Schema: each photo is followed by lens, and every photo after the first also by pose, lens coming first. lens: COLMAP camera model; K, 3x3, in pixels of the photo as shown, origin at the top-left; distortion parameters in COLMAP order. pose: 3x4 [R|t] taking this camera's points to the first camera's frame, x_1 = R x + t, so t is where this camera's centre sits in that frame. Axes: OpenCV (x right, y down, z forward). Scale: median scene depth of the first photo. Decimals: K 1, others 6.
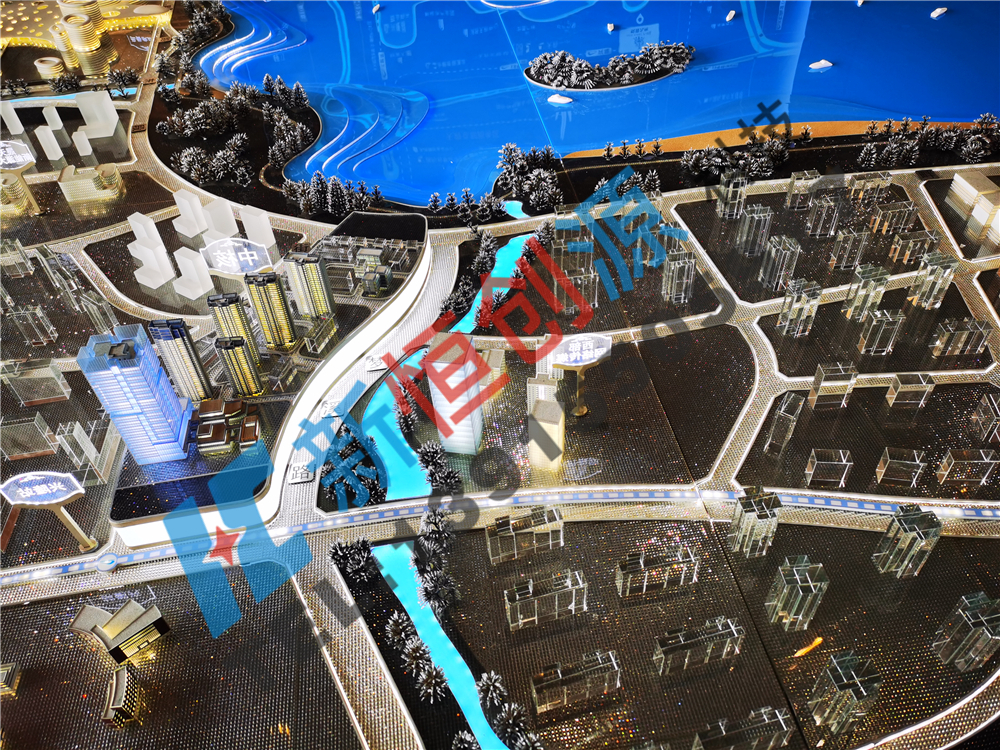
lens RADIAL K [[769.3, 0, 503.8], [0, 769.3, 371.1], [0, 0, 1]] dist [0.058687, -0.042129]
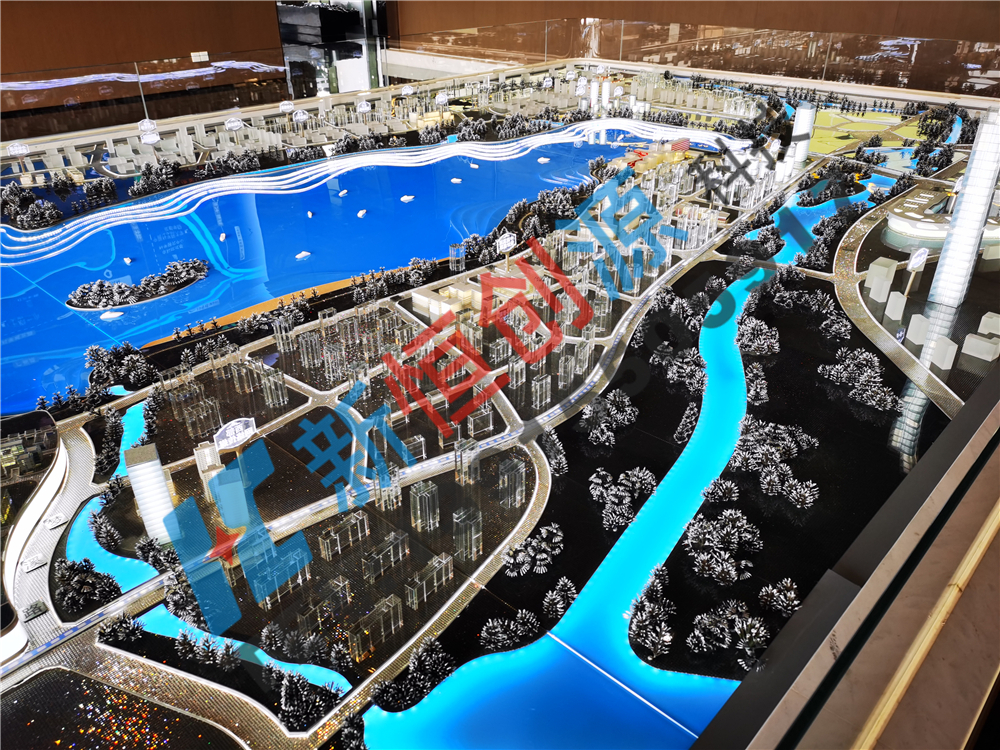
lens RADIAL K [[769.3, 0, 501.1], [0, 769.3, 378.7], [0, 0, 1]] dist [0.058687, -0.042129]
pose [[0.783956, -0.263457, 0.562142, -0.211916], [0.405313, 0.903082, -0.142001, 0.205513], [-0.470249, 0.339166, 0.814759, -0.310085]]
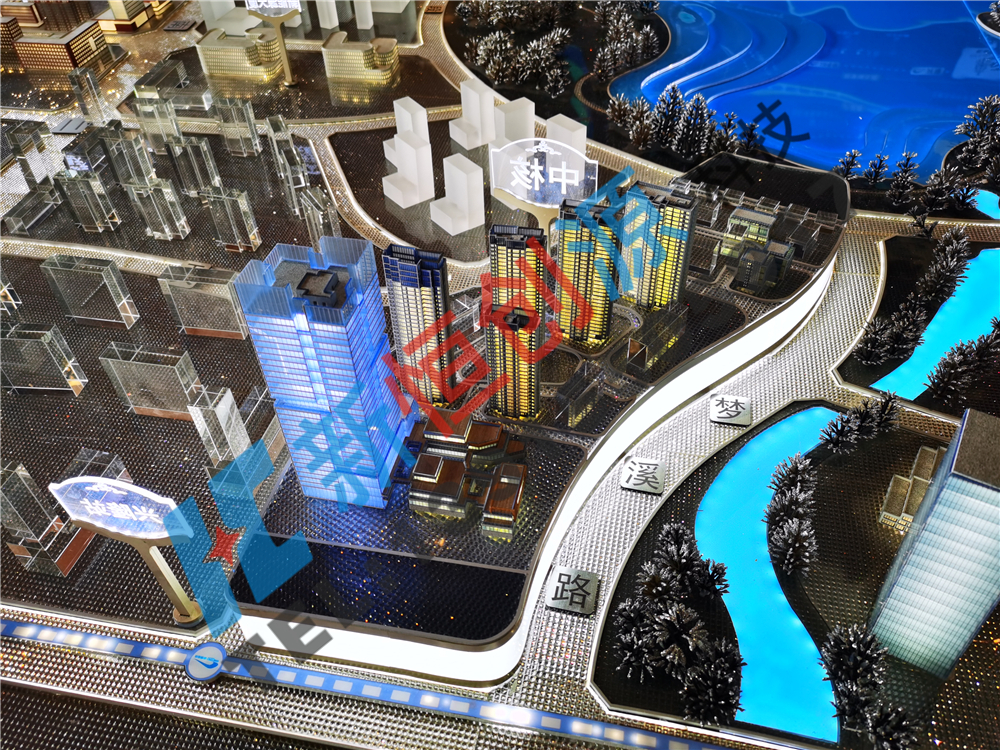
lens RADIAL K [[769.3, 0, 501.8], [0, 769.3, 374.6], [0, 0, 1]] dist [0.058687, -0.042129]
pose [[0.936102, 0.256357, -0.240821, -0.165371], [-0.254924, 0.966228, 0.037637, -0.012548], [0.242336, 0.026159, 0.969840, 0.362620]]
